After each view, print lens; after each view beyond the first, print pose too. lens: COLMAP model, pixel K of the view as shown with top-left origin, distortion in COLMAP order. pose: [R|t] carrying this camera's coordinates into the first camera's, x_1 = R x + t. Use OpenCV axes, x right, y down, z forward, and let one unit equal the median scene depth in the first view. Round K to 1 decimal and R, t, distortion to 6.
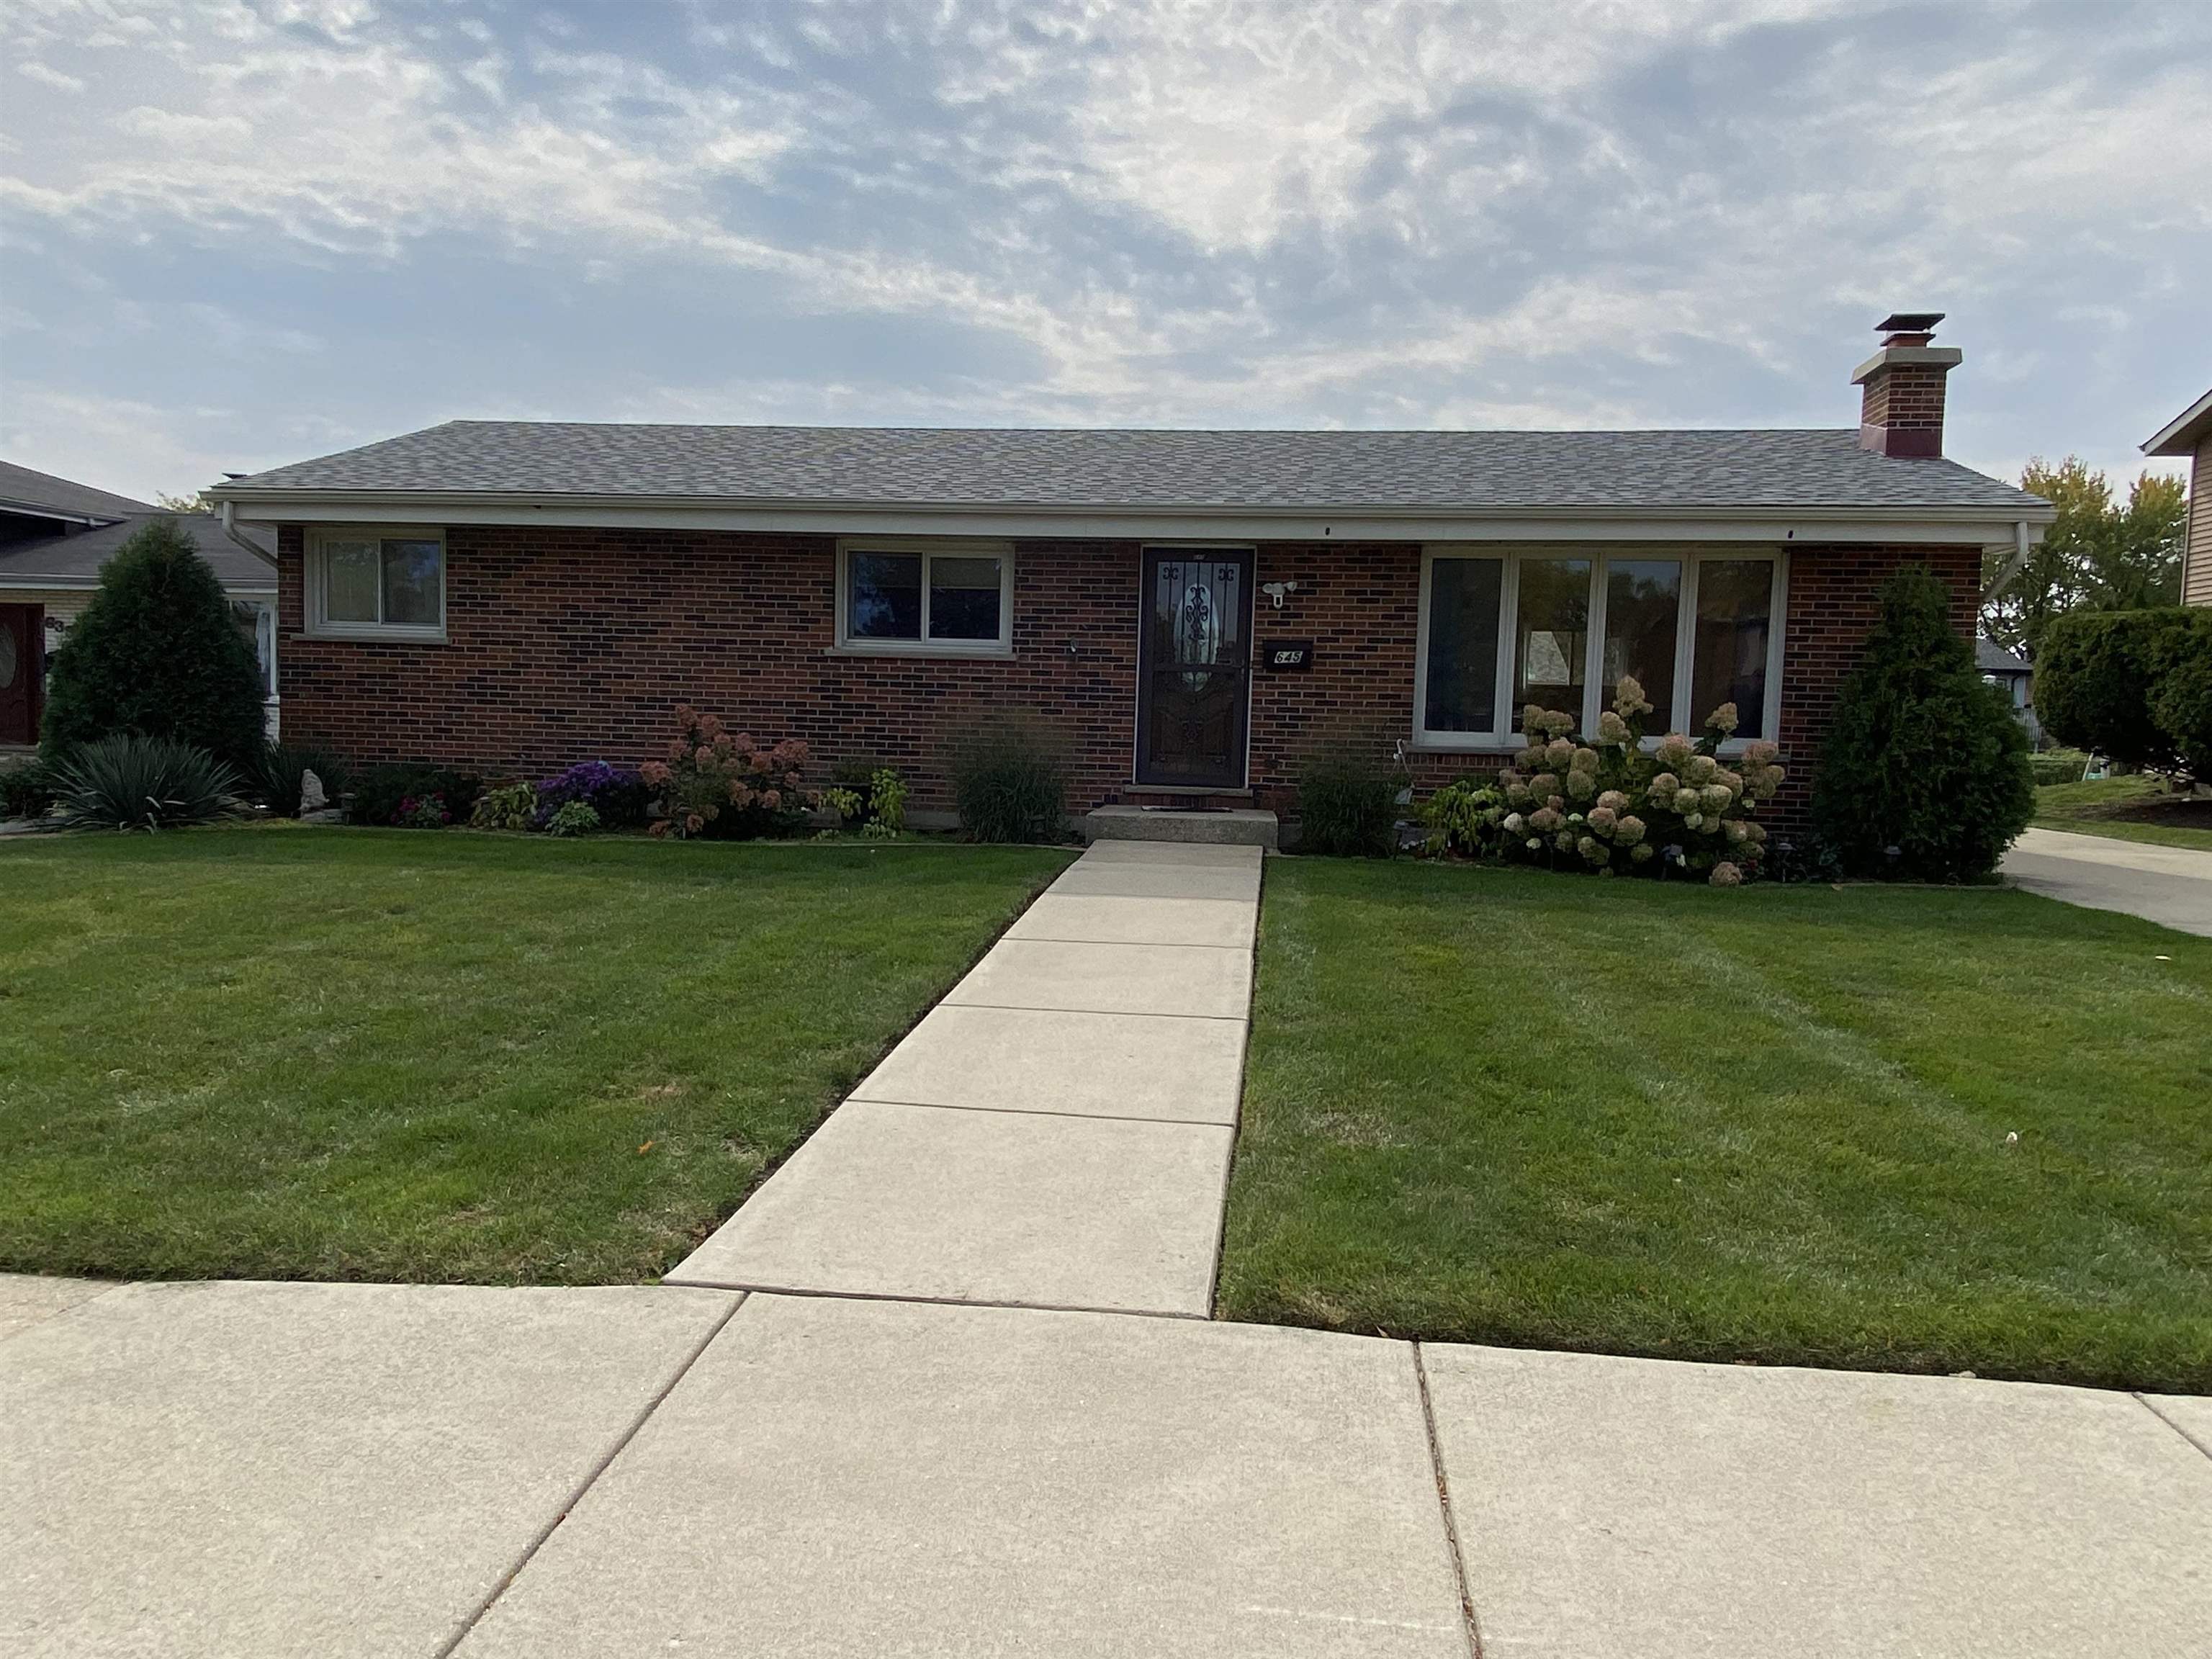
lens RADIAL K [[1470.0, 0, 1106.0], [0, 1470.0, 829.5], [0, 0, 1]] dist [0.079365, -0.112044]
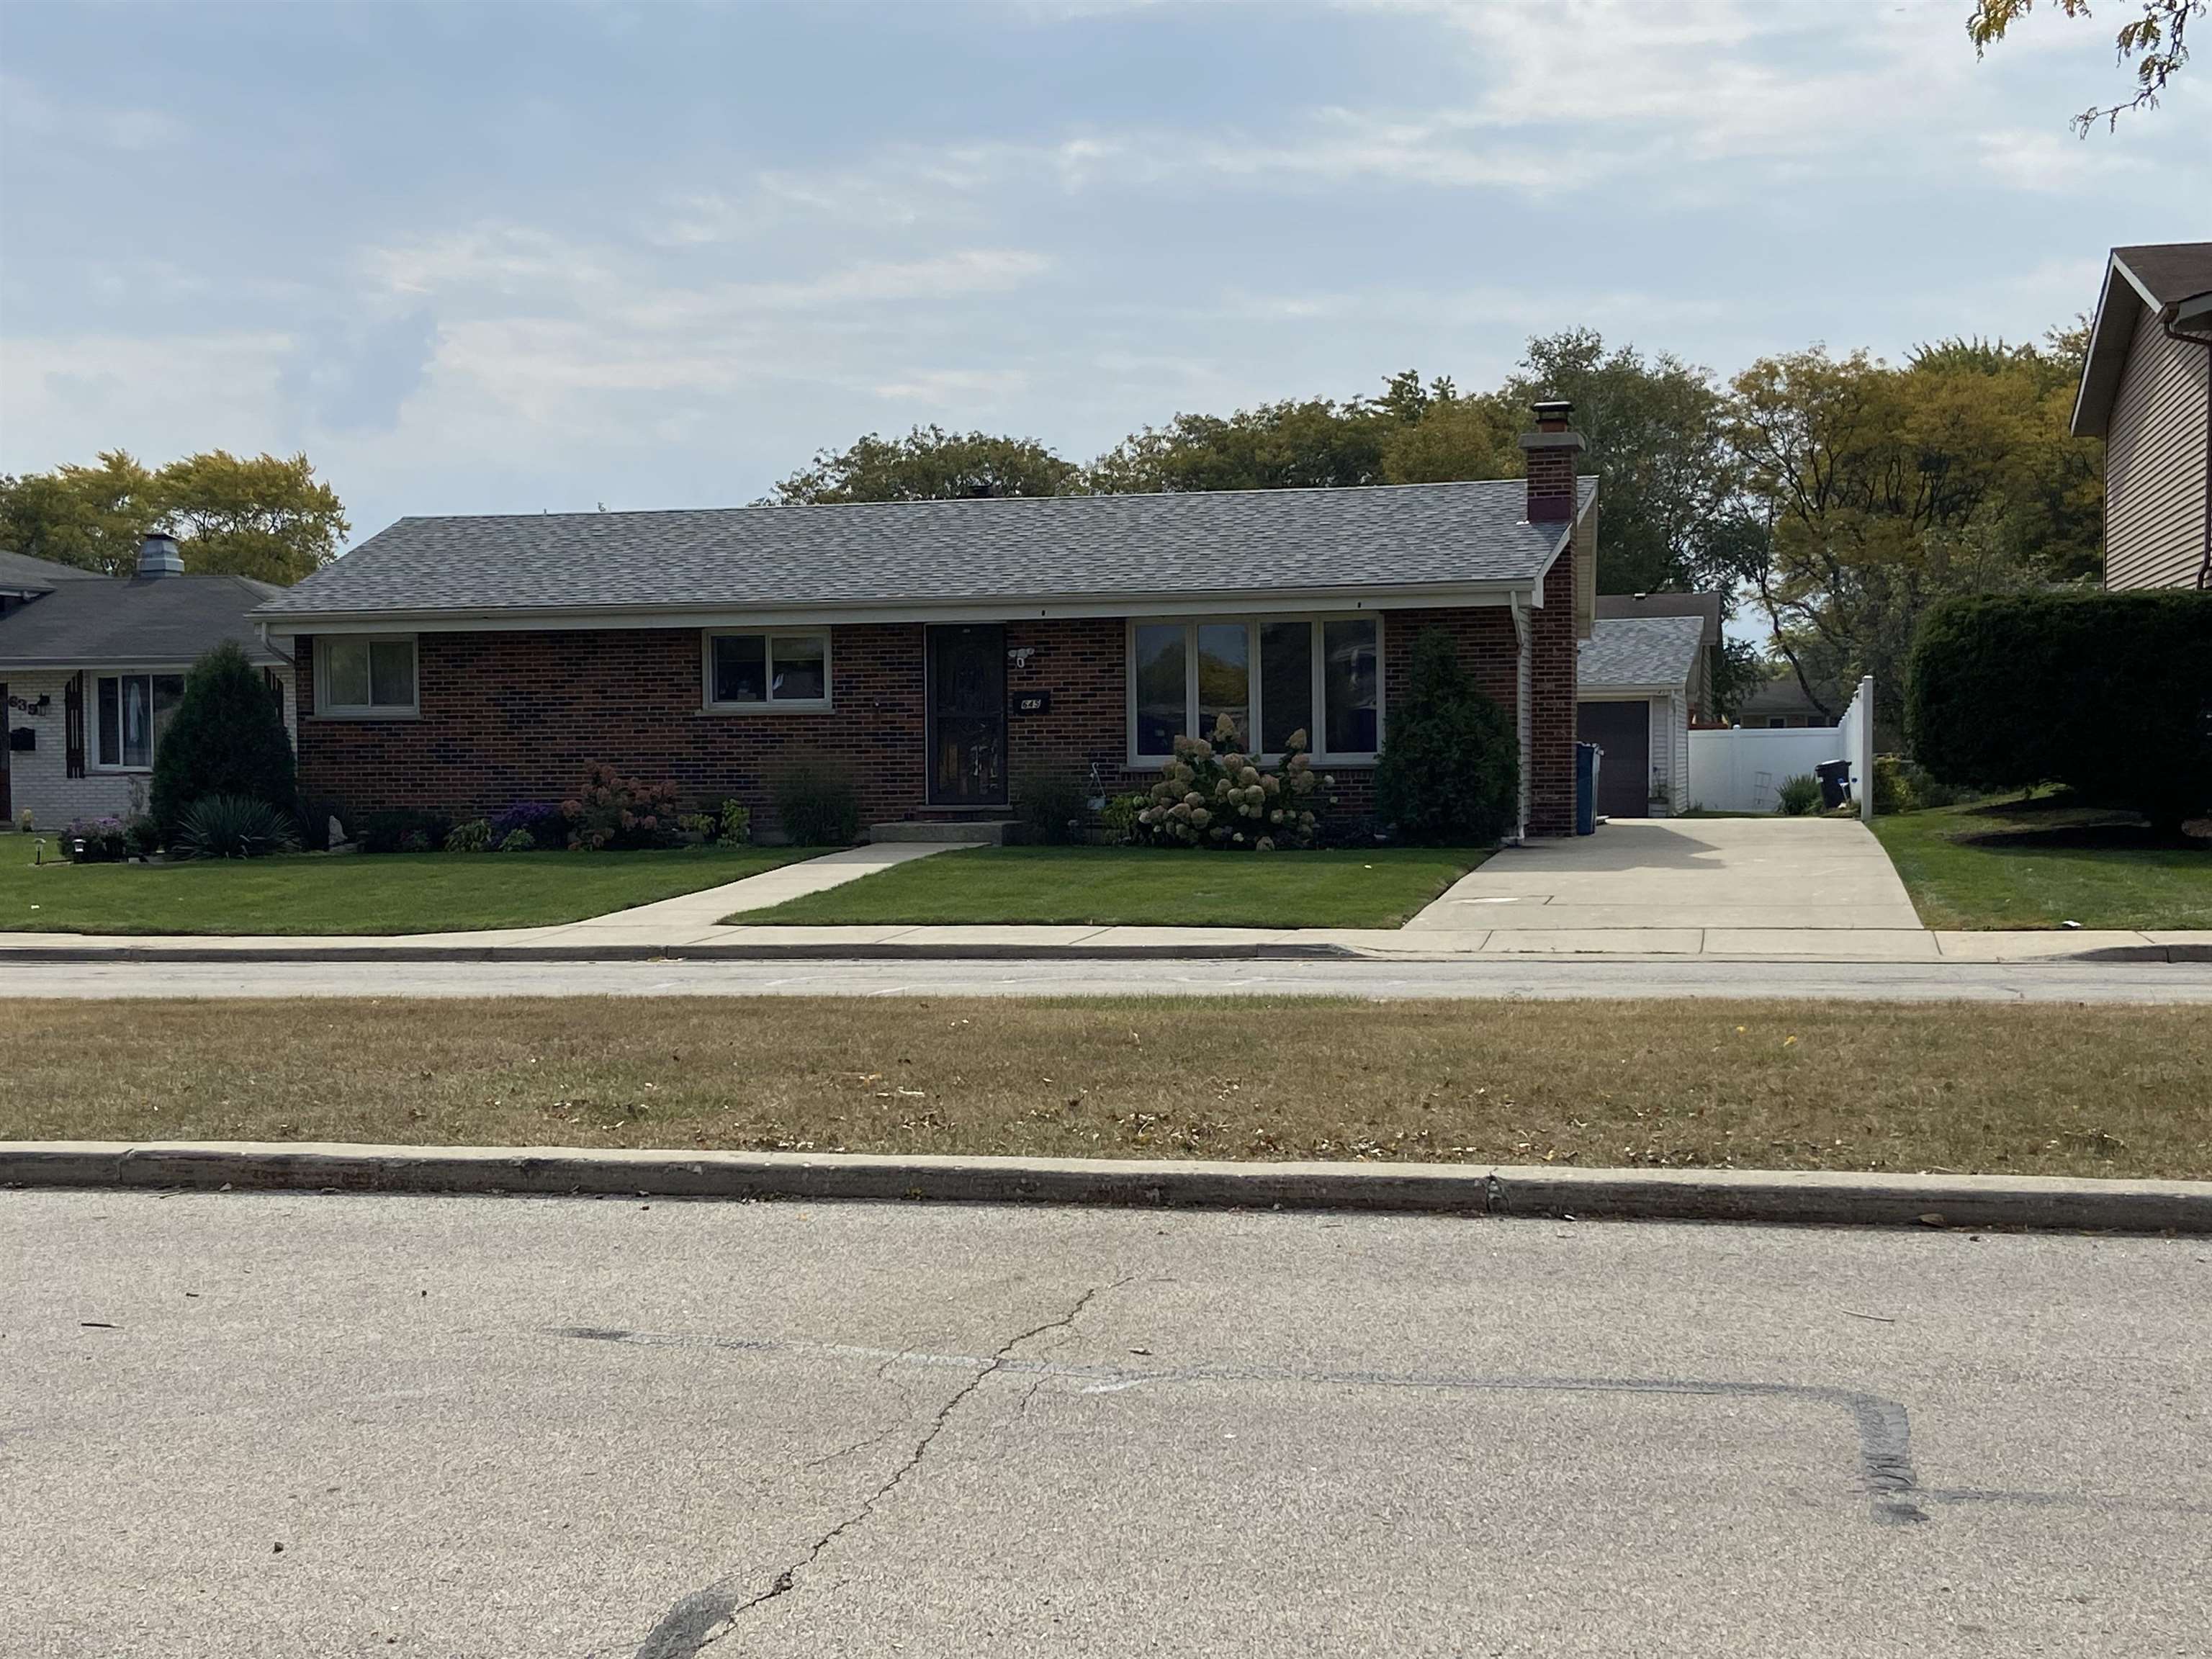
lens RADIAL K [[2845.6, 0, 1106.0], [0, 2845.6, 829.5], [0, 0, 1]] dist [0.017603, 0.024732]
pose [[0.991678, -0.036532, -0.123449, 0.507661], [0.030738, 0.998349, -0.048523, 0.123351], [0.125017, 0.044325, 0.991164, -1.542470]]
